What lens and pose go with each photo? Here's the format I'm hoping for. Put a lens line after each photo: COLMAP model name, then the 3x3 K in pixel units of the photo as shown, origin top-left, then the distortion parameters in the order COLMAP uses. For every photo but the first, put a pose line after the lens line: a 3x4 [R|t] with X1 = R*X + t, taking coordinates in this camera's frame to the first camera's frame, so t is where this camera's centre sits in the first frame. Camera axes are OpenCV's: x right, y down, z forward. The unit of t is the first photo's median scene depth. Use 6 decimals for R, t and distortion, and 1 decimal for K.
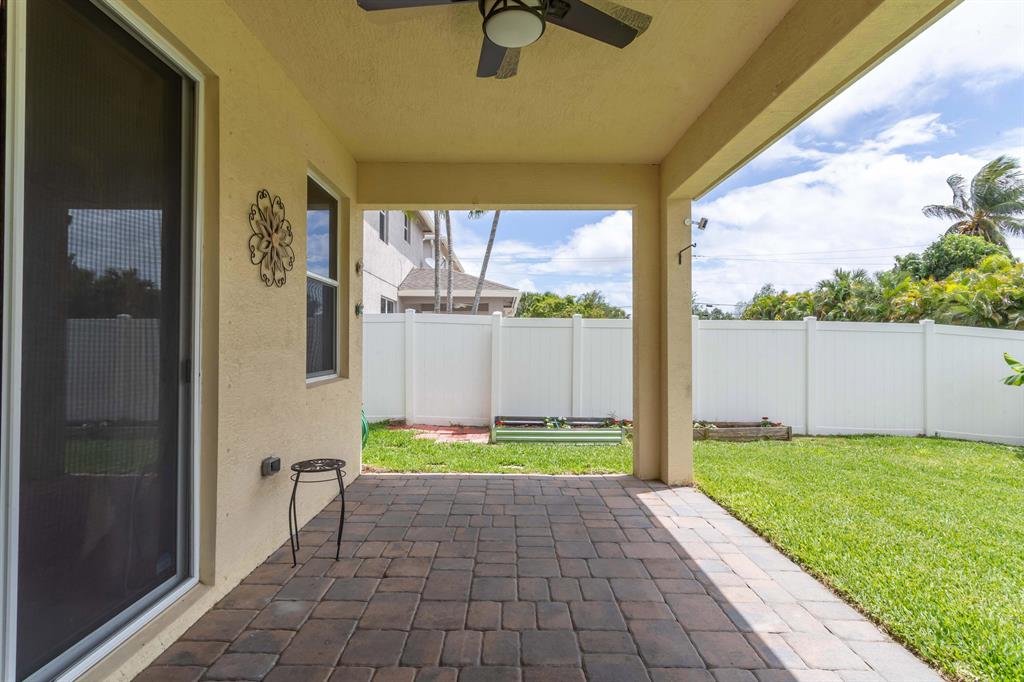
lens RADIAL K [[495.3, 0, 504.0], [0, 495.3, 336.4], [0, 0, 1]] dist [-0.061295, 0.033928]
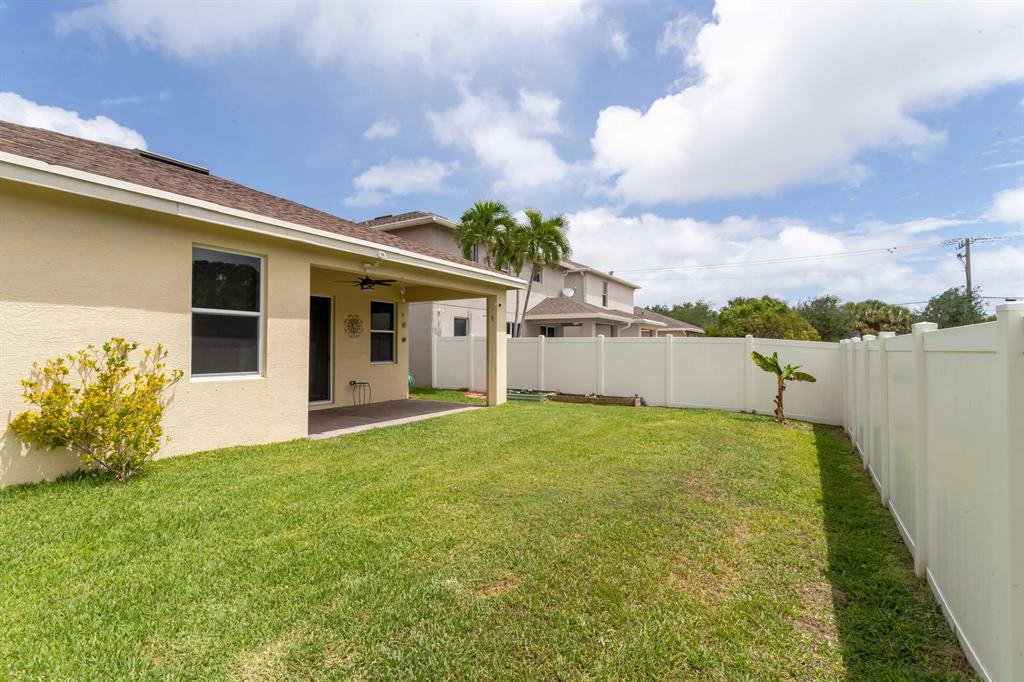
lens RADIAL K [[495.3, 0, 504.0], [0, 495.3, 336.4], [0, 0, 1]] dist [-0.061295, 0.033928]
pose [[0.848587, -0.019453, -0.528698, 0.254558], [0.013690, 0.999797, -0.014812, -0.003731], [0.528878, 0.005332, 0.848681, -0.167007]]
